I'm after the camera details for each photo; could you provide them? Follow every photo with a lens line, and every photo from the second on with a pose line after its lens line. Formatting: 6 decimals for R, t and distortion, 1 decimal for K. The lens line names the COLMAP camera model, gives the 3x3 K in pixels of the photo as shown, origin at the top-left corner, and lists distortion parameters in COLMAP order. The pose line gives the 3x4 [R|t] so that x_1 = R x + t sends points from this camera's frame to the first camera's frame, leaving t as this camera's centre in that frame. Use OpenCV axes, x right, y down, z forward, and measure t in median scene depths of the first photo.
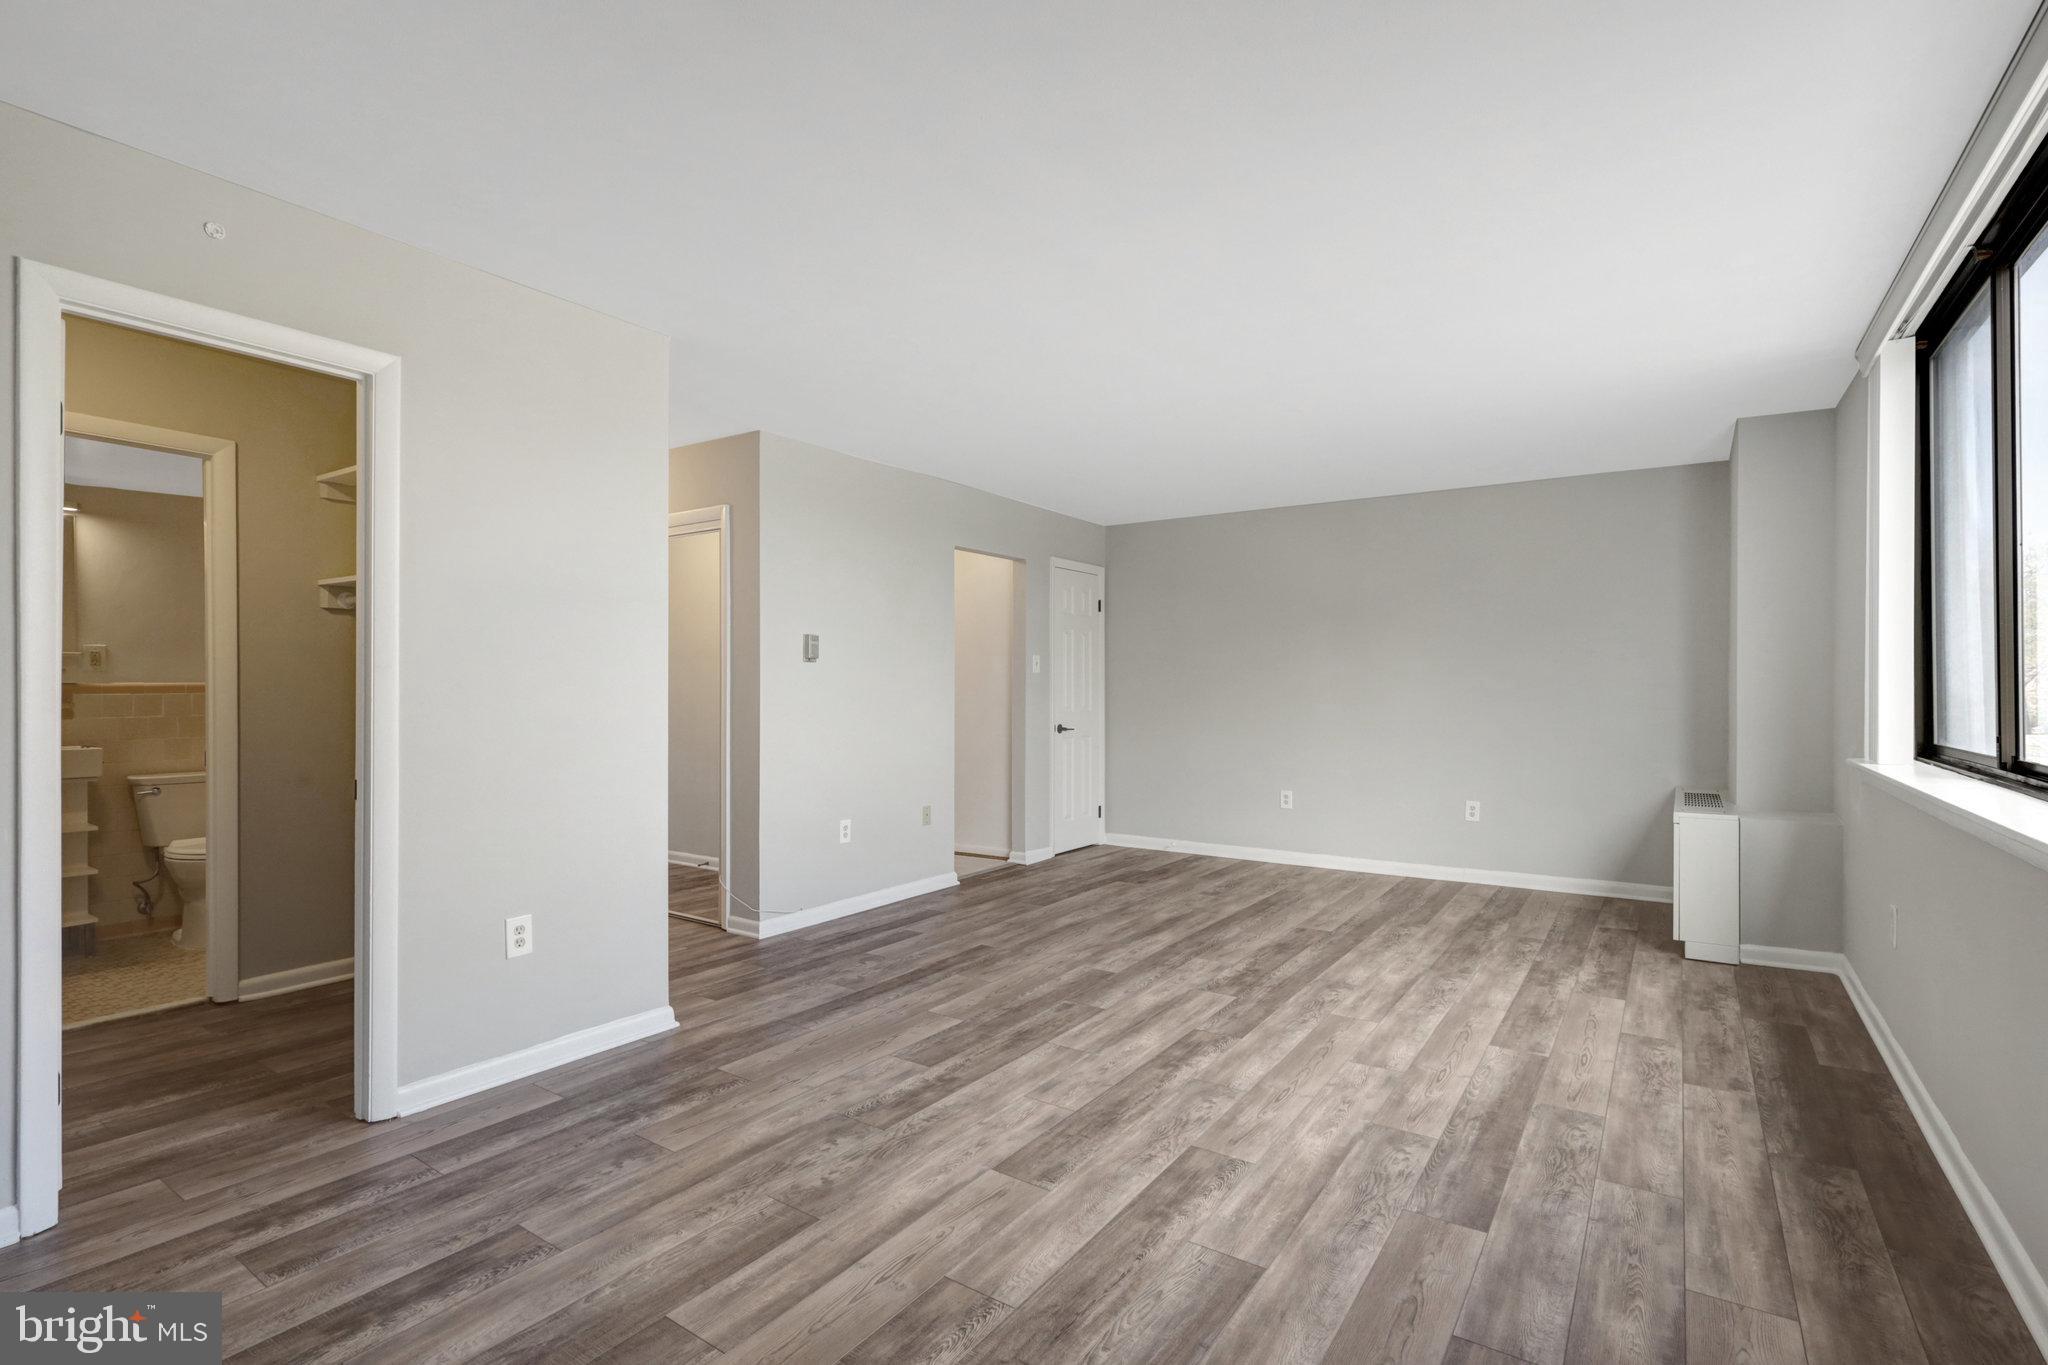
lens RADIAL K [[962.6, 0, 1022.2], [0, 962.6, 684.8], [0, 0, 1]] dist [-0.000100, 0.002286]
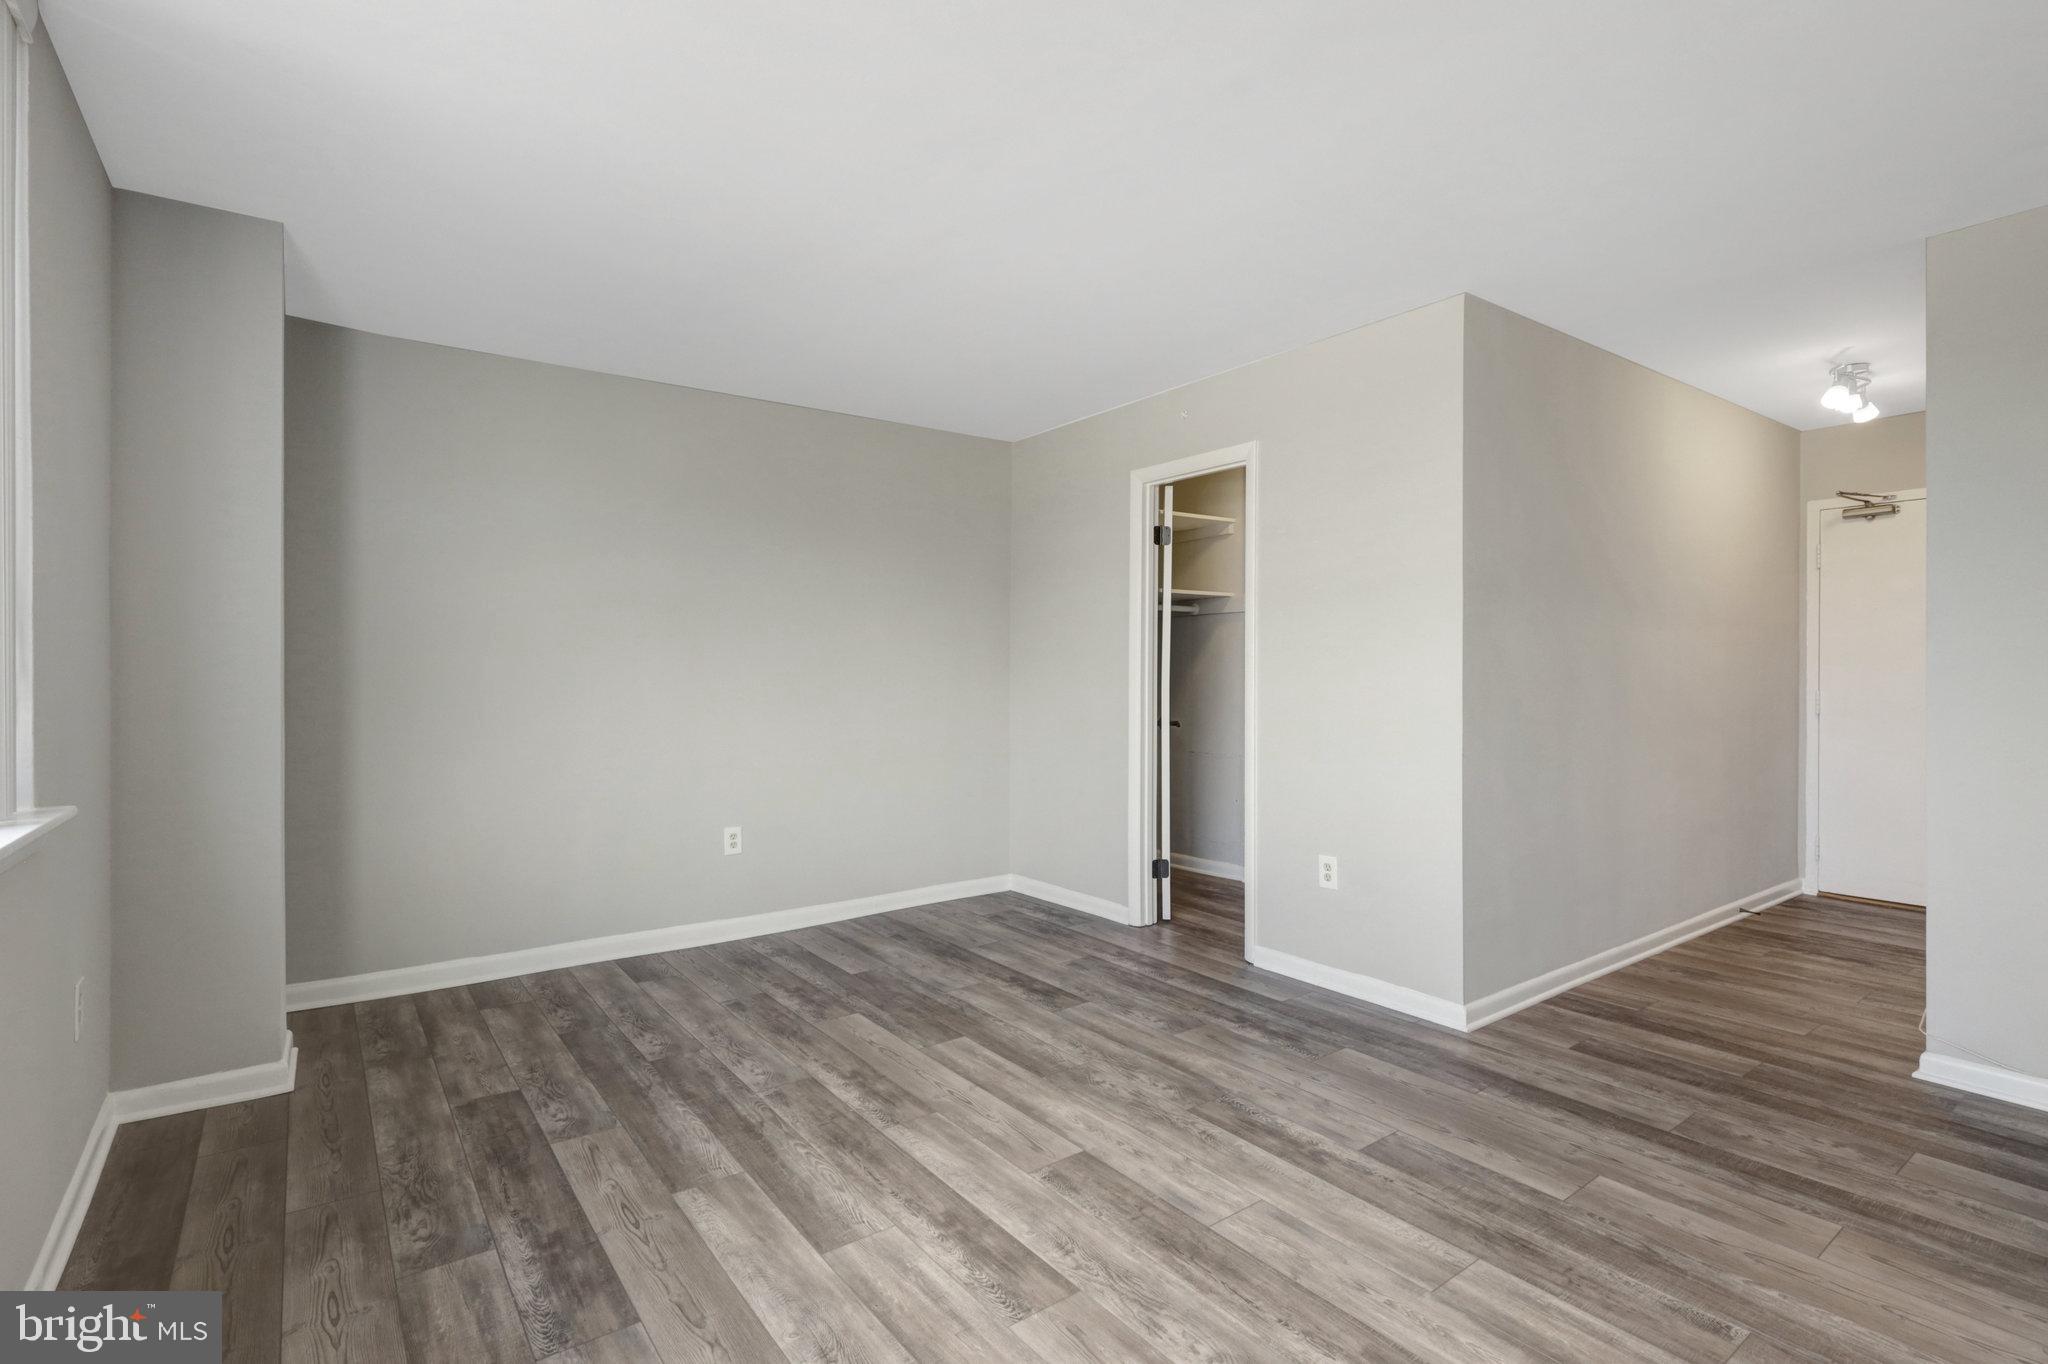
lens RADIAL K [[962.6, 0, 1009.0], [0, 962.6, 683.4], [0, 0, 1]] dist [-0.000100, 0.002286]
pose [[-0.333476, 0.013666, -0.942660, 0.646130], [0.010035, 0.999890, 0.010945, 0.003607], [0.942705, -0.005810, -0.333576, 0.876307]]
